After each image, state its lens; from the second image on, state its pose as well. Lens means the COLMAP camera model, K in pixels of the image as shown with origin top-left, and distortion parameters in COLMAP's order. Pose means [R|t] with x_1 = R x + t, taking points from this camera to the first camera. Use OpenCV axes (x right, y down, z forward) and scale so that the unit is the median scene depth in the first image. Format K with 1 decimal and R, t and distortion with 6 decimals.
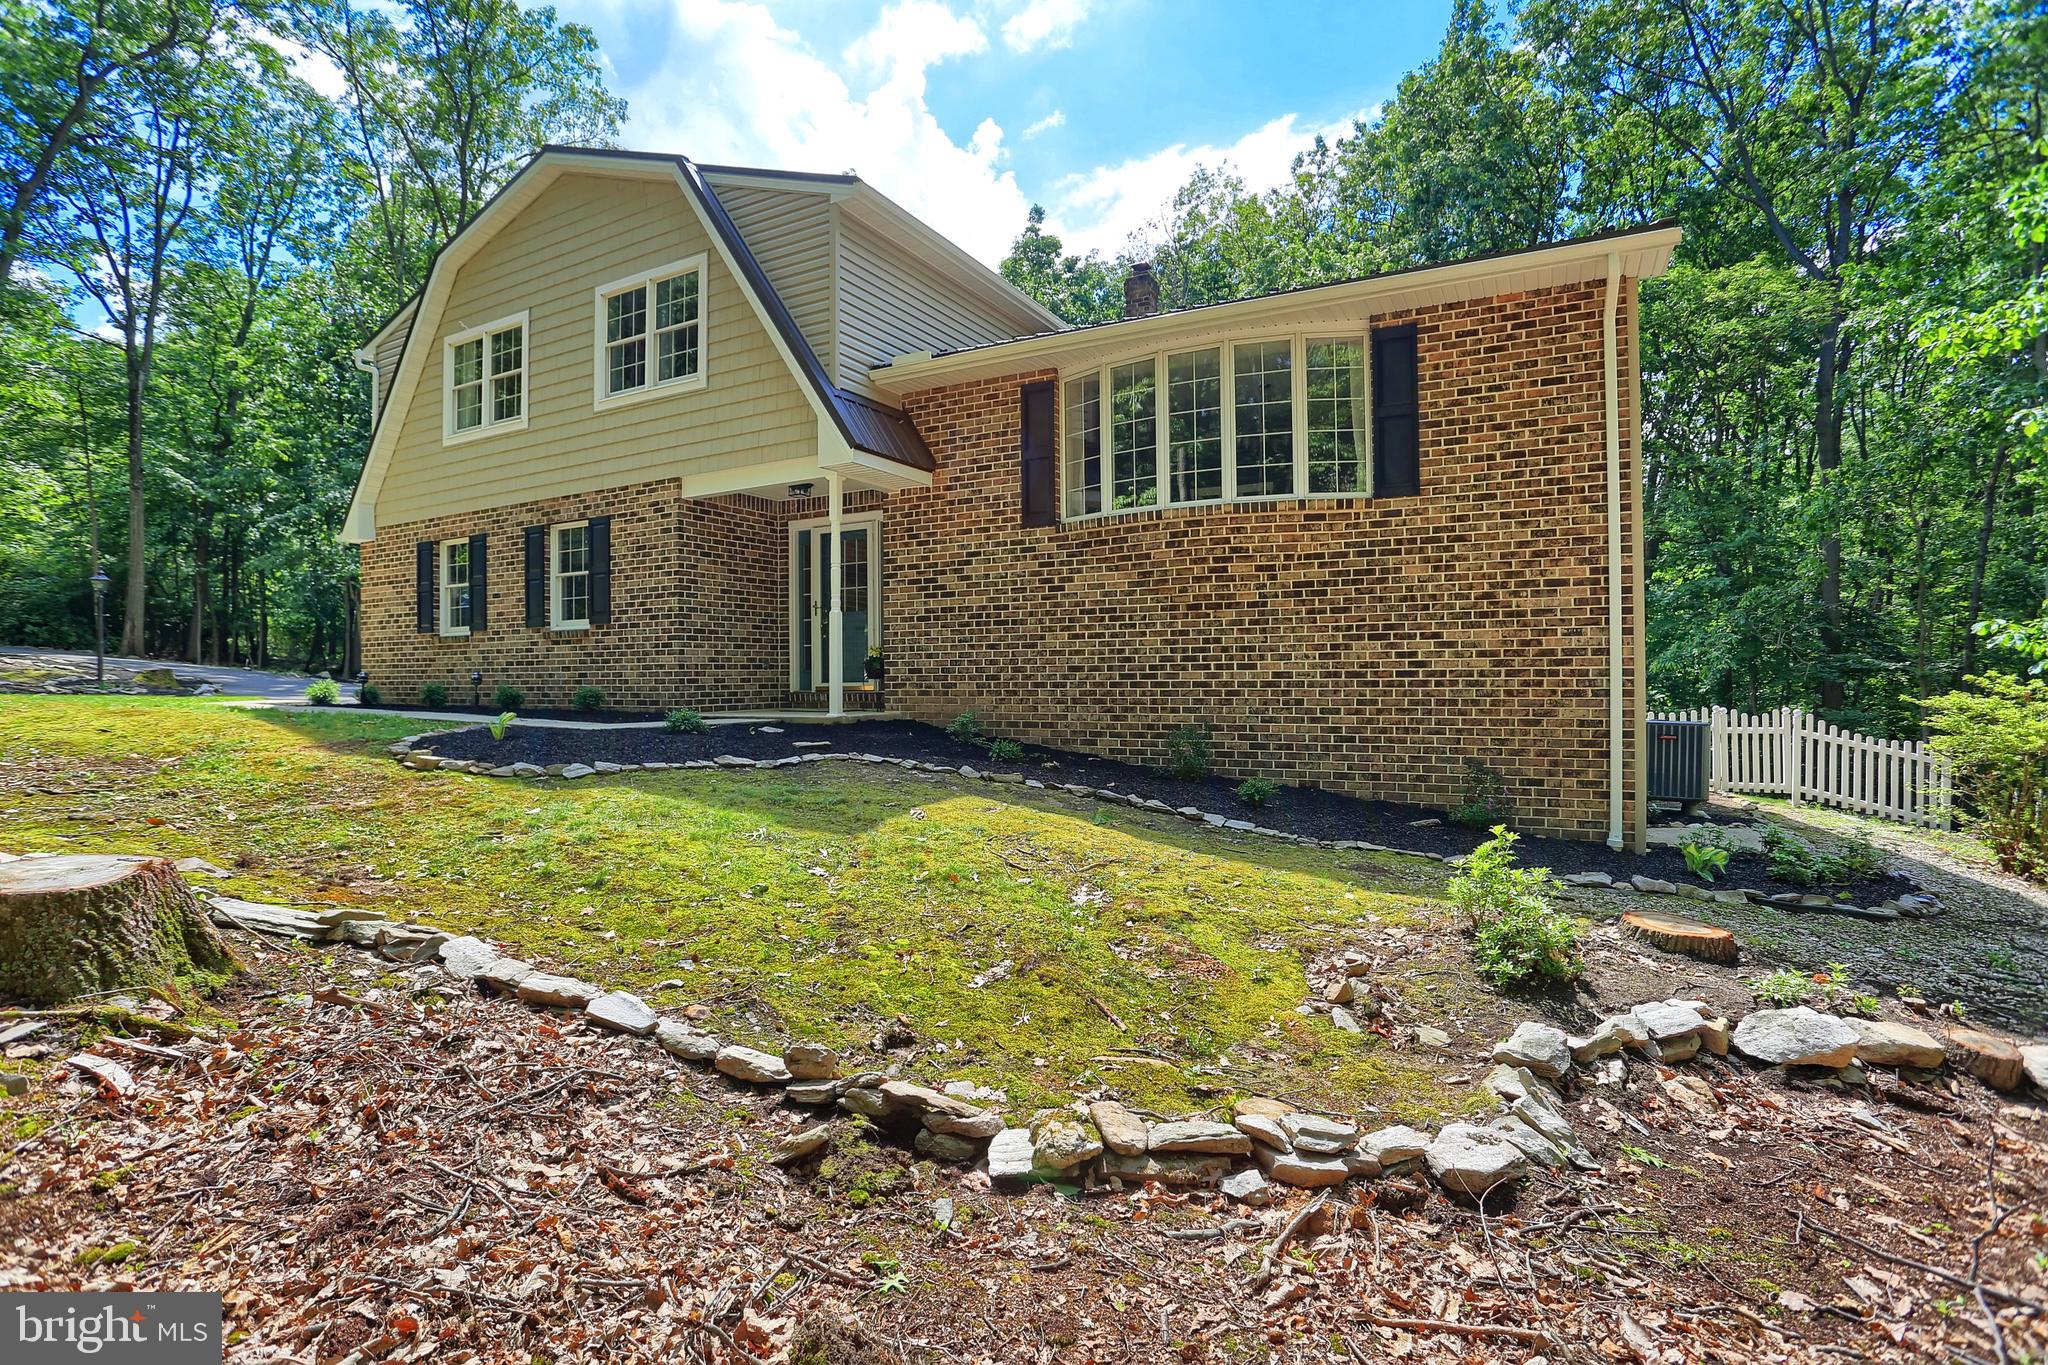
lens RADIAL K [[992.4, 0, 1014.2], [0, 992.4, 678.9], [0, 0, 1]] dist [-0.089240, 0.048602]
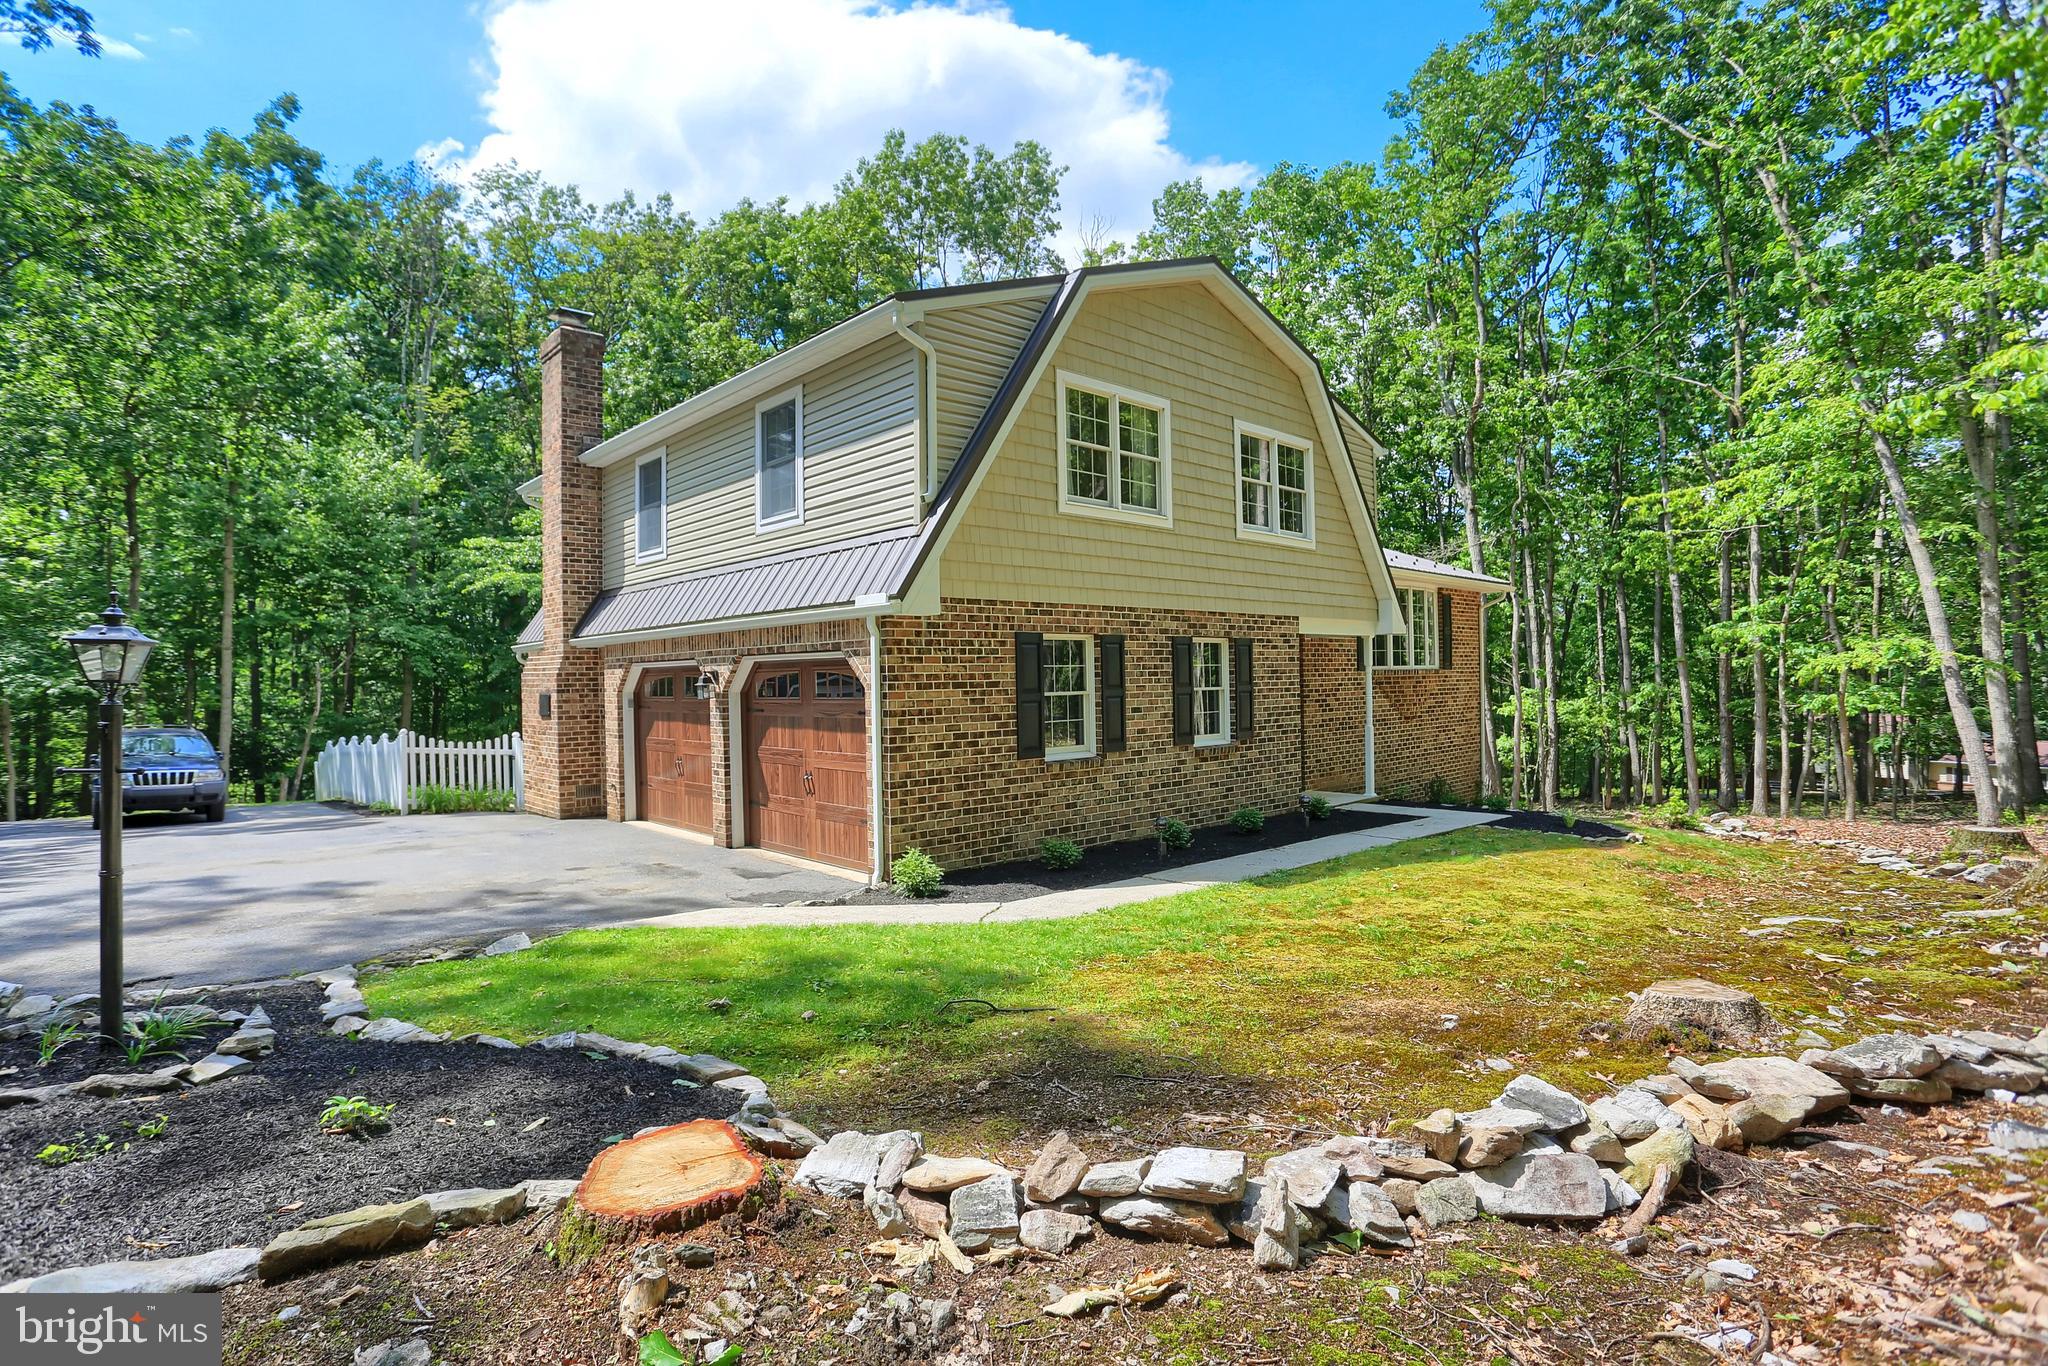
lens RADIAL K [[992.4, 0, 1014.2], [0, 992.4, 679.4], [0, 0, 1]] dist [-0.089240, 0.048602]
pose [[0.322651, 0.004837, 0.946506, -1.836141], [0.018020, 0.999774, -0.011252, -0.137220], [-0.946346, 0.020686, 0.322491, 1.071968]]
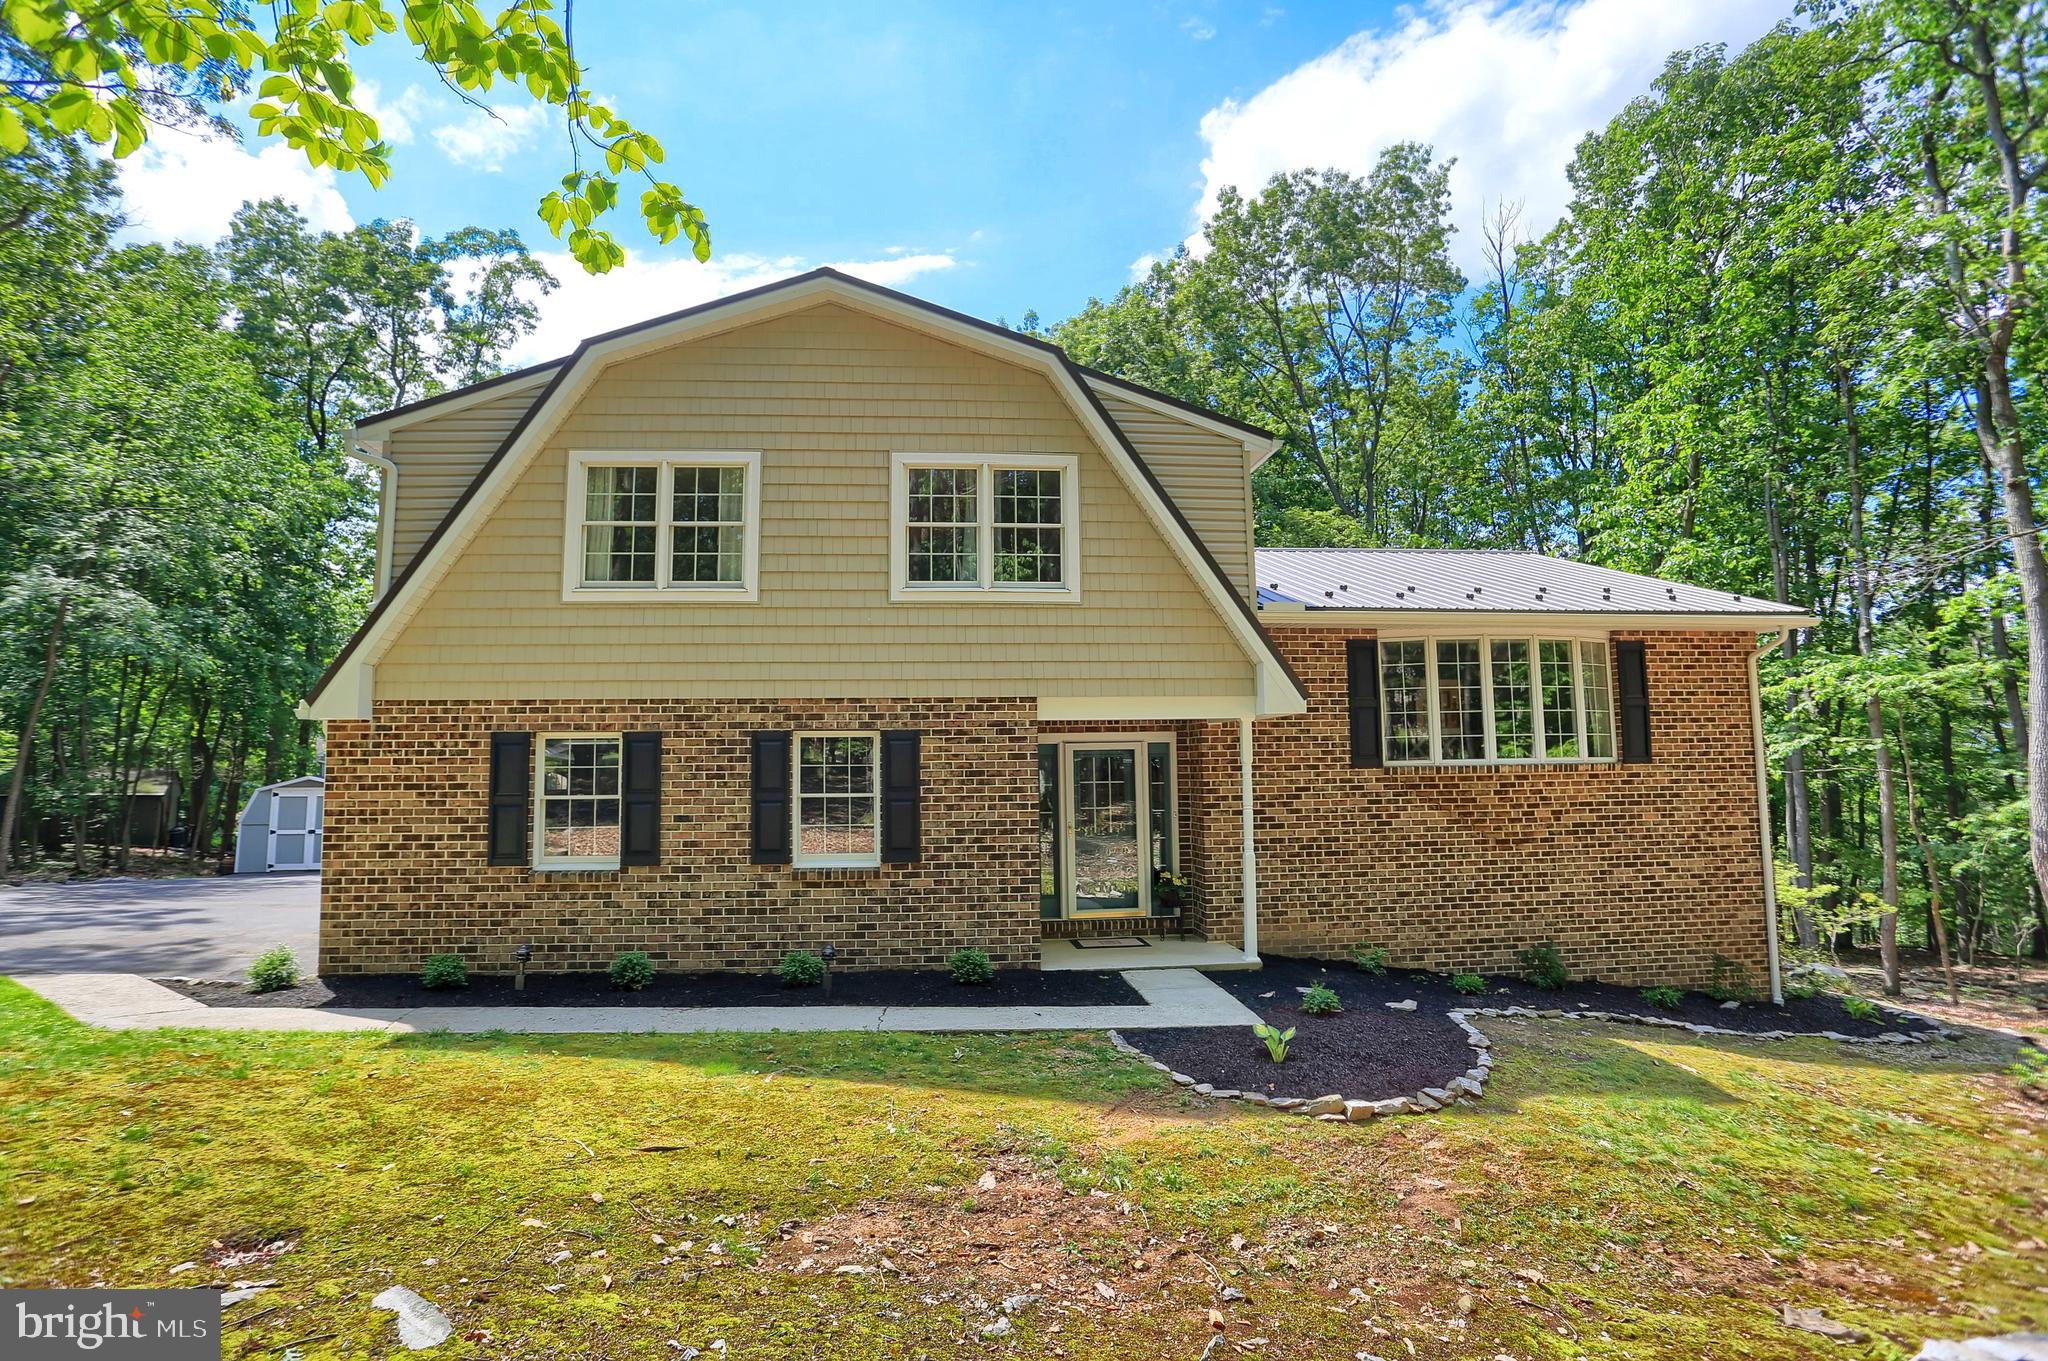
lens RADIAL K [[992.4, 0, 1014.2], [0, 992.4, 676.9], [0, 0, 1]] dist [-0.089240, 0.048602]
pose [[0.827168, 0.052993, 0.559450, -0.979556], [0.004871, 0.994830, -0.101436, -0.151804], [-0.561933, 0.086630, 0.822634, 0.311588]]
